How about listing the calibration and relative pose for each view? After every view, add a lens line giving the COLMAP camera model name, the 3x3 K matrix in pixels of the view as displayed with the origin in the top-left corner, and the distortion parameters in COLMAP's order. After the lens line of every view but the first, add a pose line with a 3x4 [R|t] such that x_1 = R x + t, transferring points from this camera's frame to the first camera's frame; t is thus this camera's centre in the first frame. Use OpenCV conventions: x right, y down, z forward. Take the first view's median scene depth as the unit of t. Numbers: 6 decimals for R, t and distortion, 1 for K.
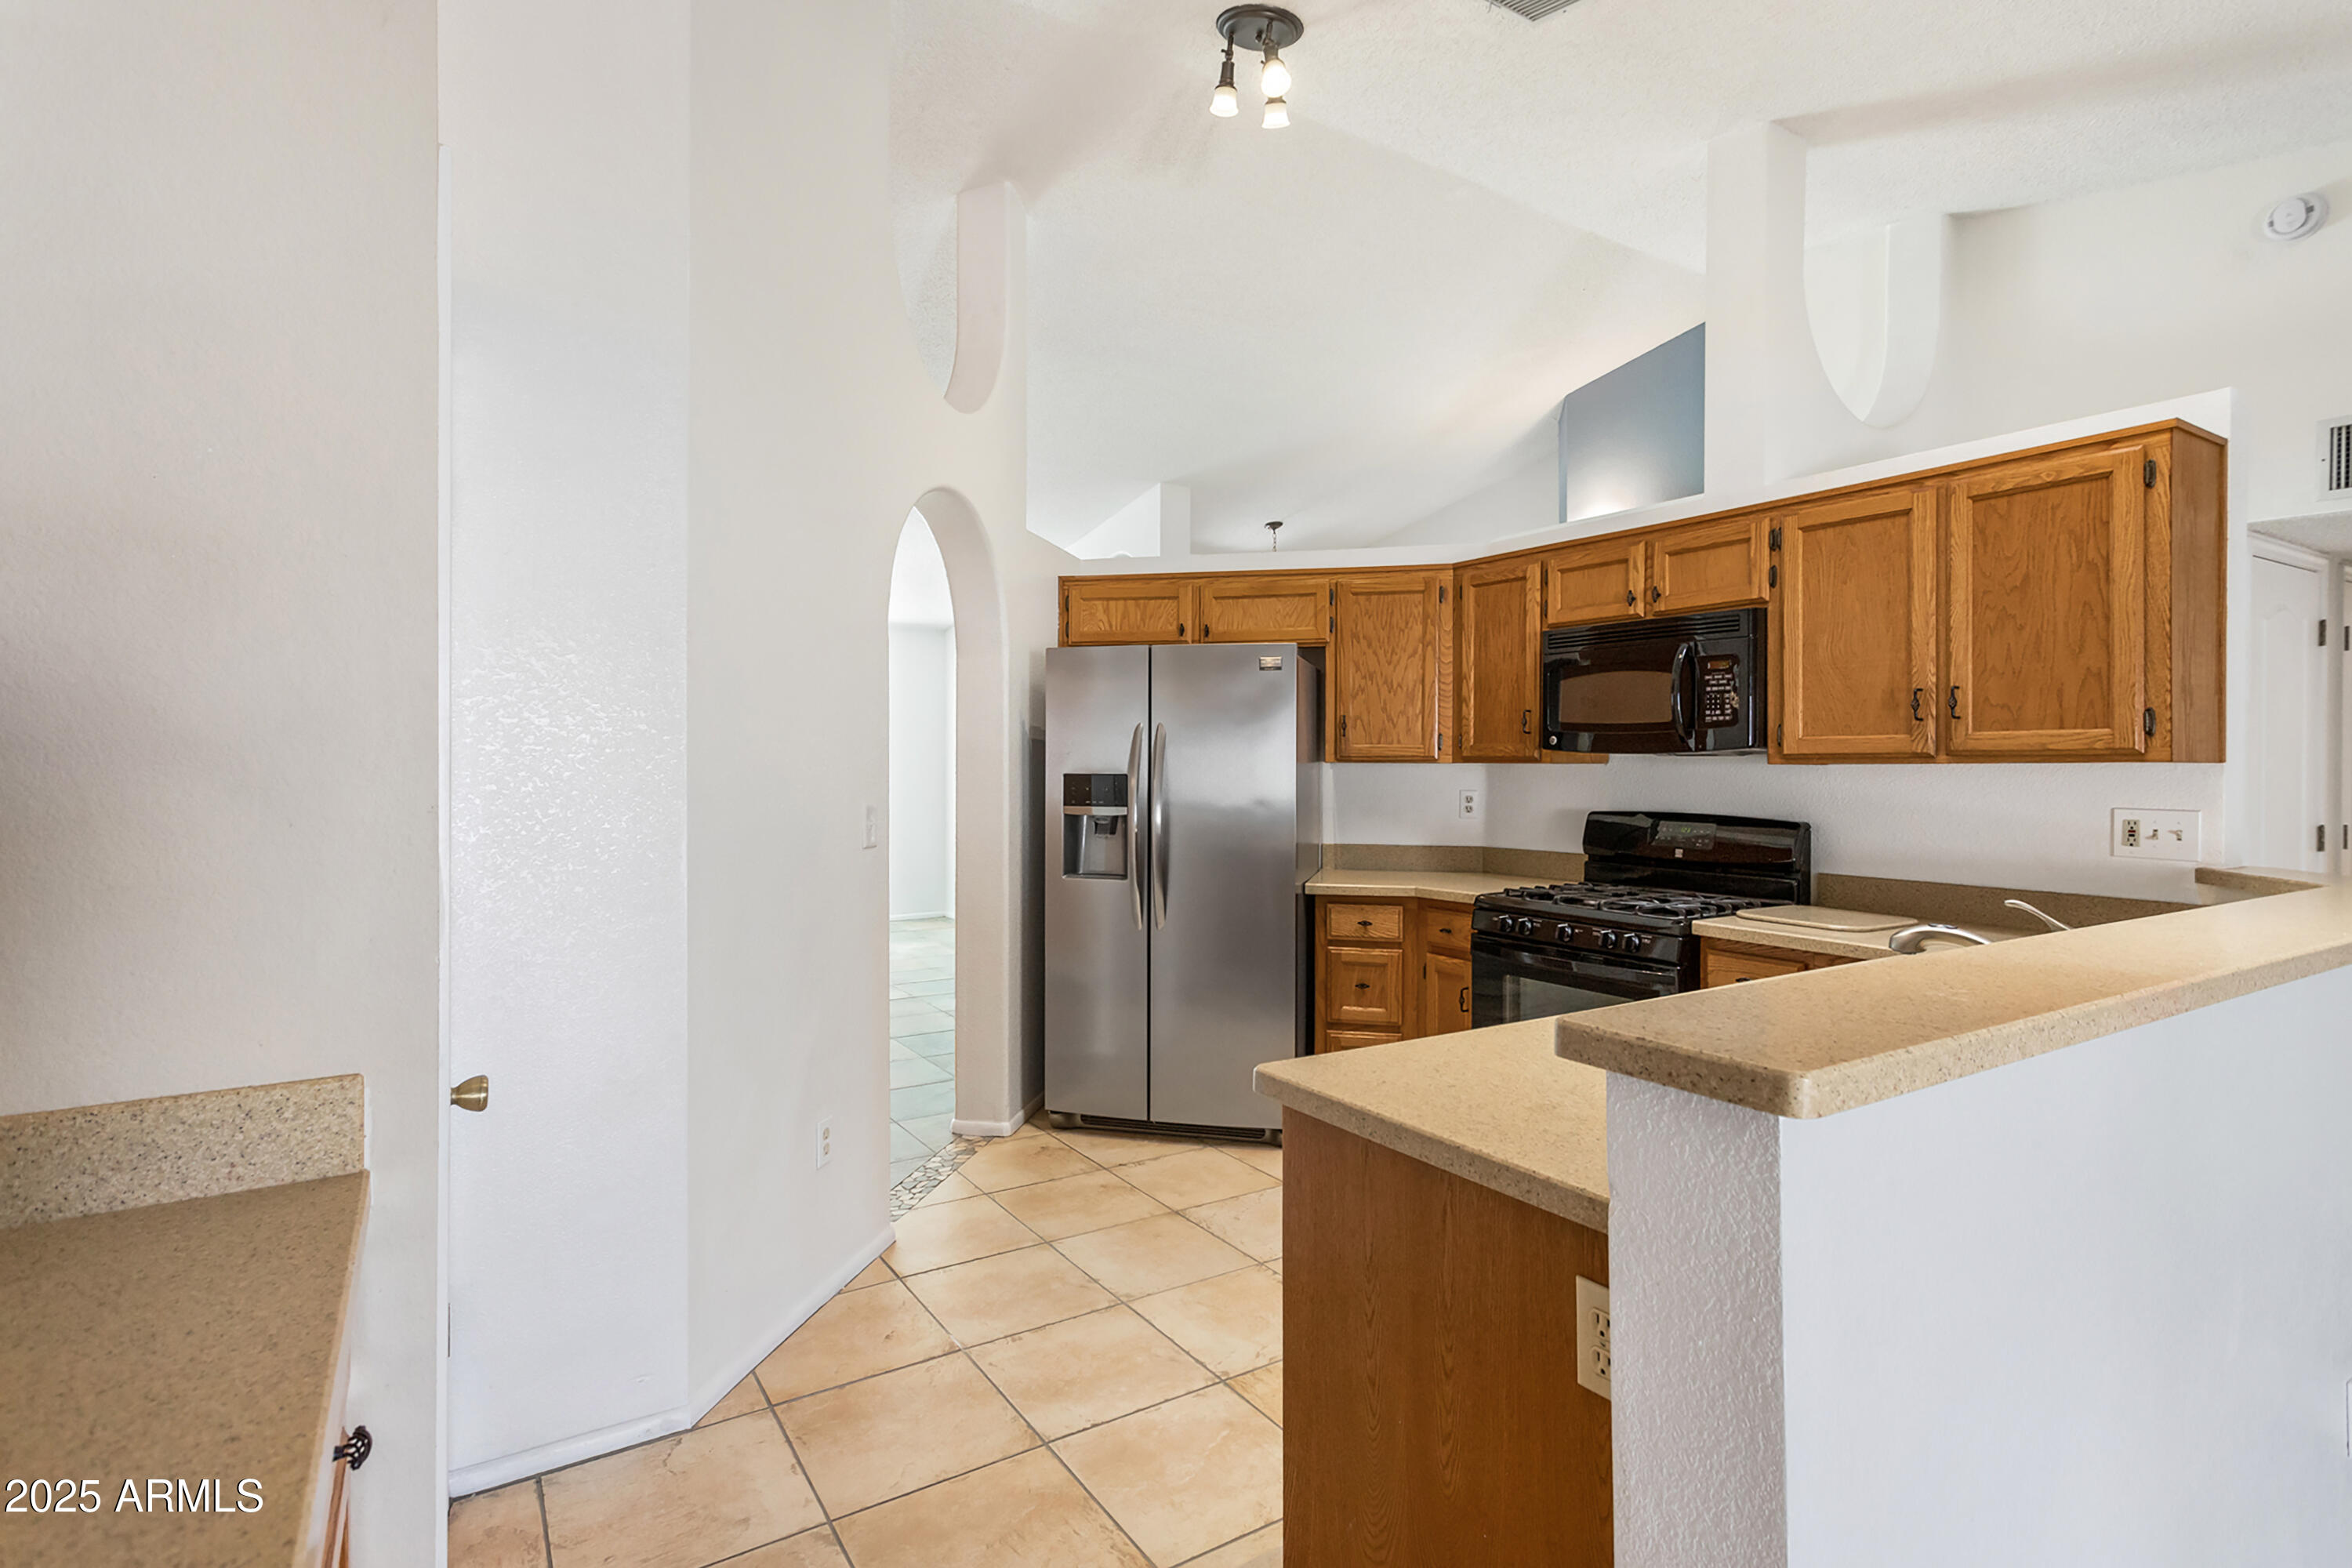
lens RADIAL K [[1133.6, 0, 1172.0], [0, 1133.6, 771.9], [0, 0, 1]] dist [0.003687, 0.000800]
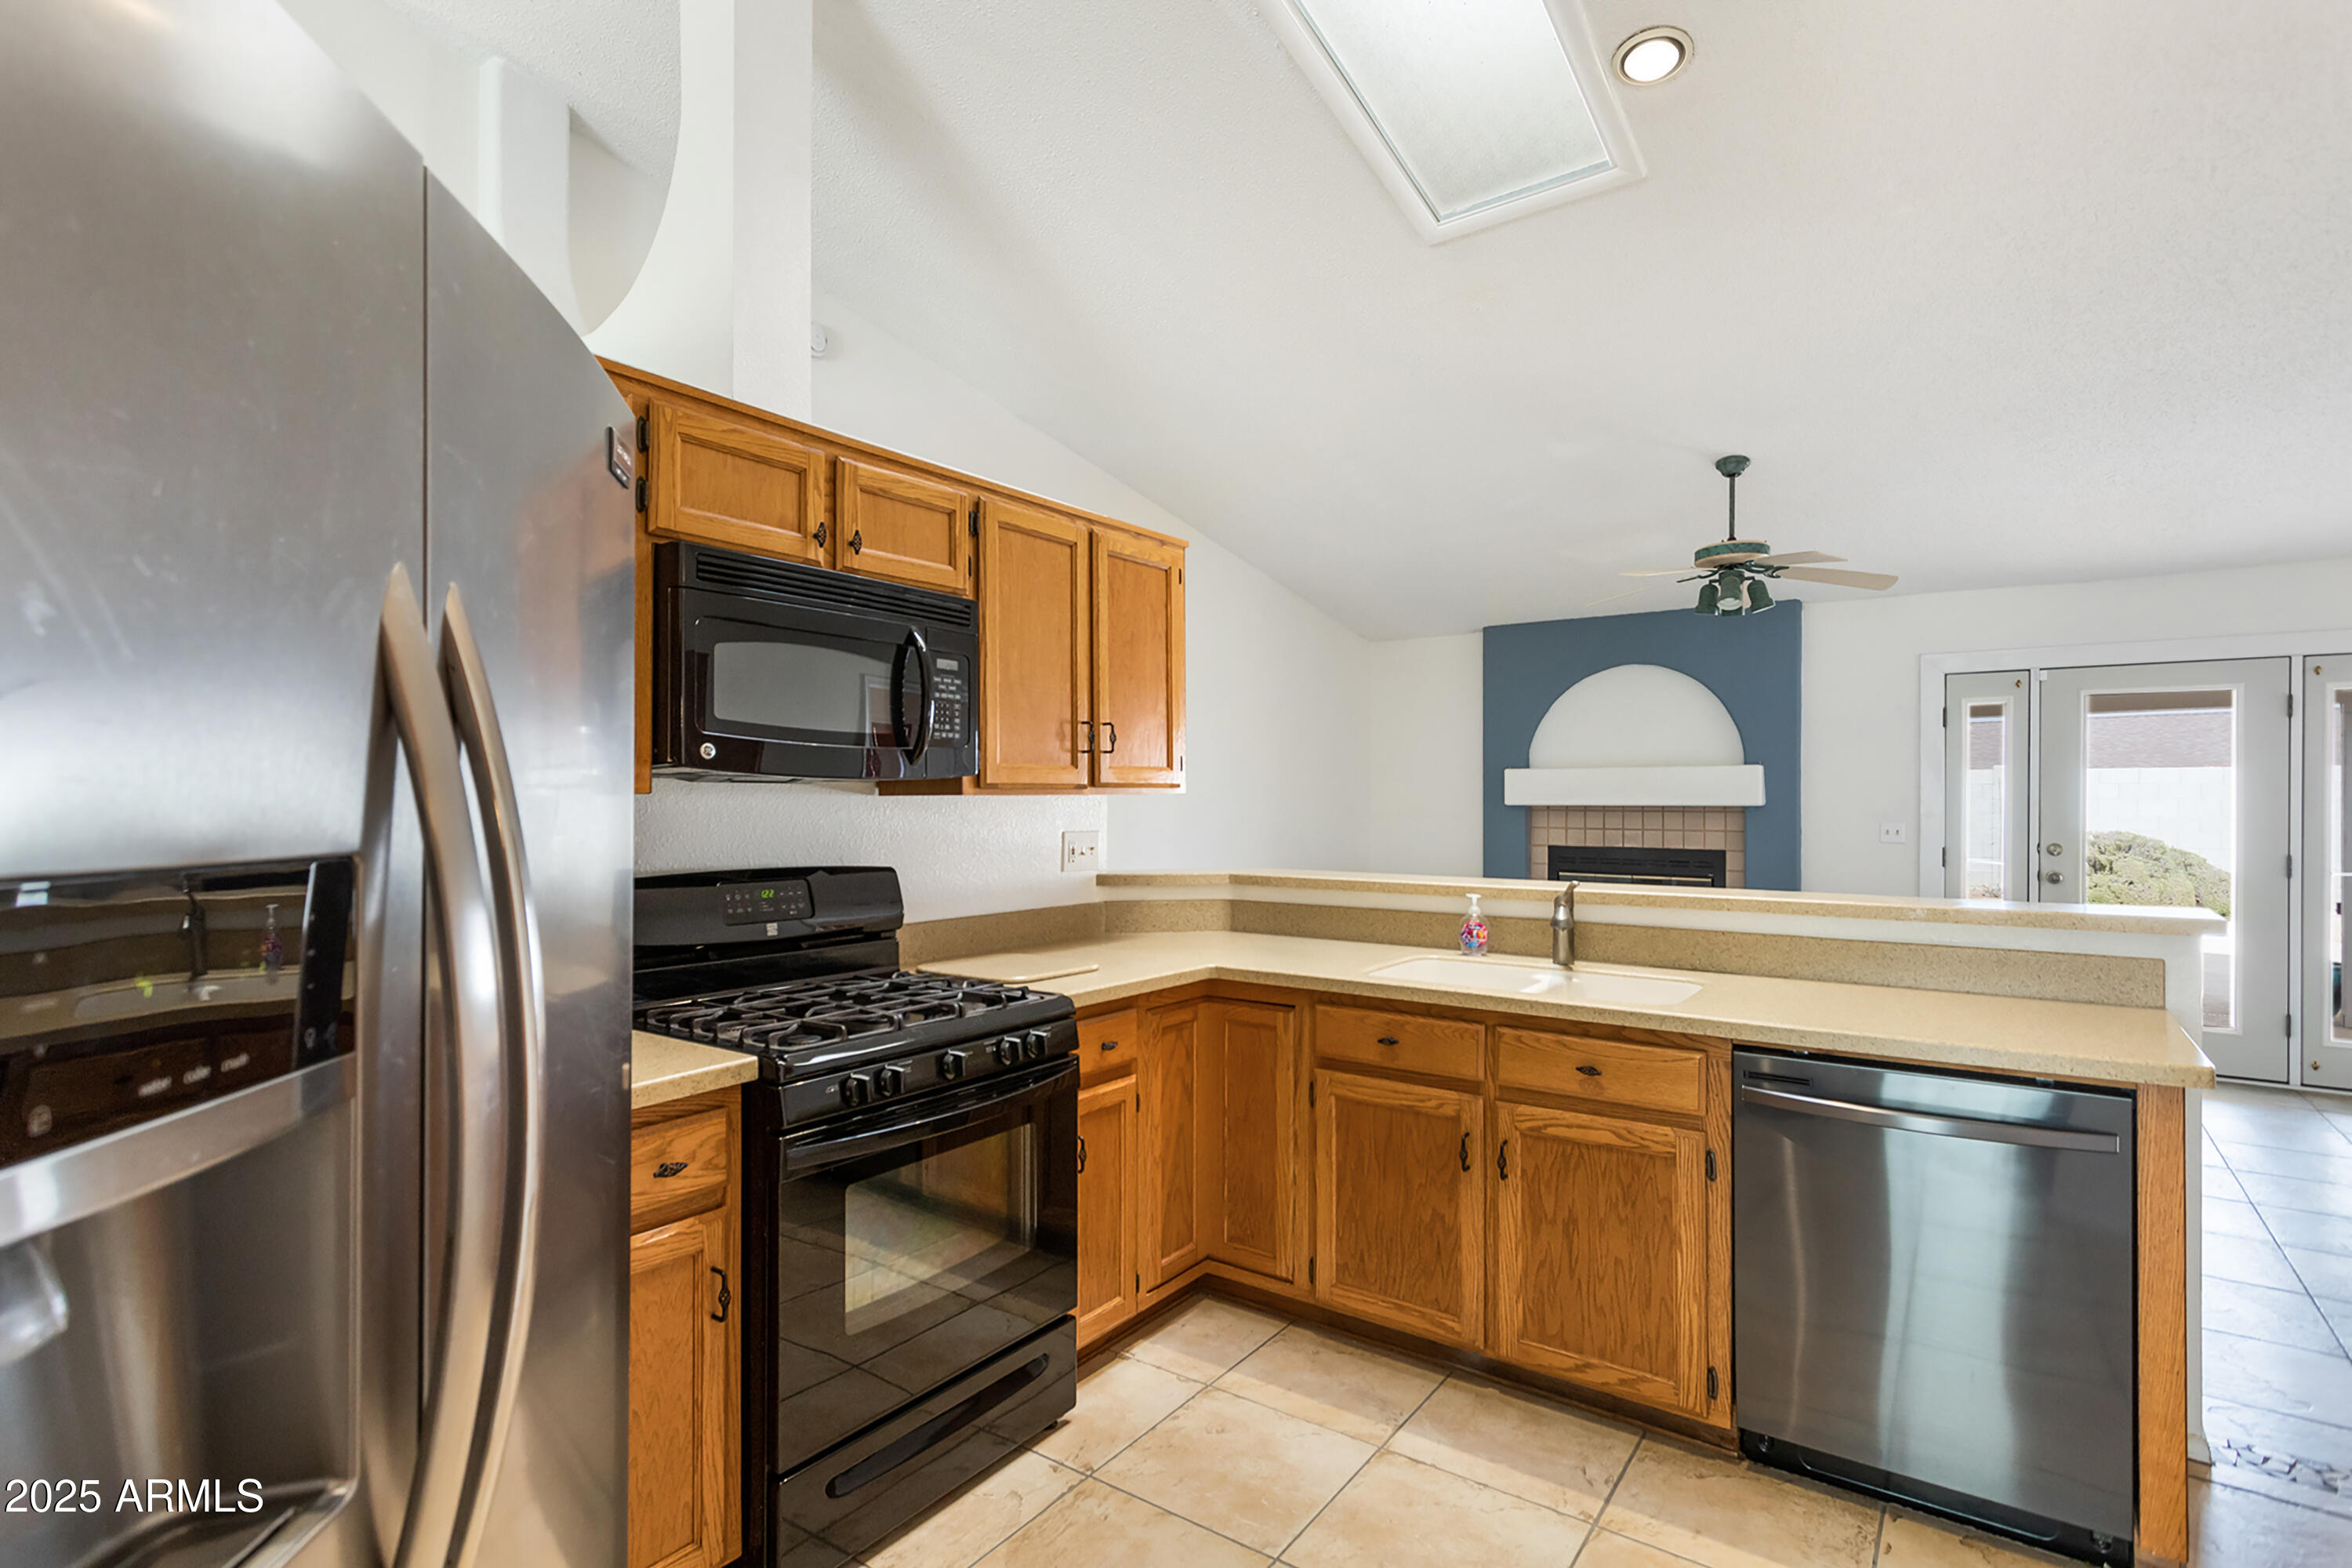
lens RADIAL K [[1133.6, 0, 1160.7], [0, 1133.6, 795.6], [0, 0, 1]] dist [0.003687, 0.000800]
pose [[-0.354515, -0.003593, 0.935043, -0.284415], [0.000242, 0.999992, 0.003934, -0.010133], [-0.935050, 0.001621, -0.354511, 1.145348]]
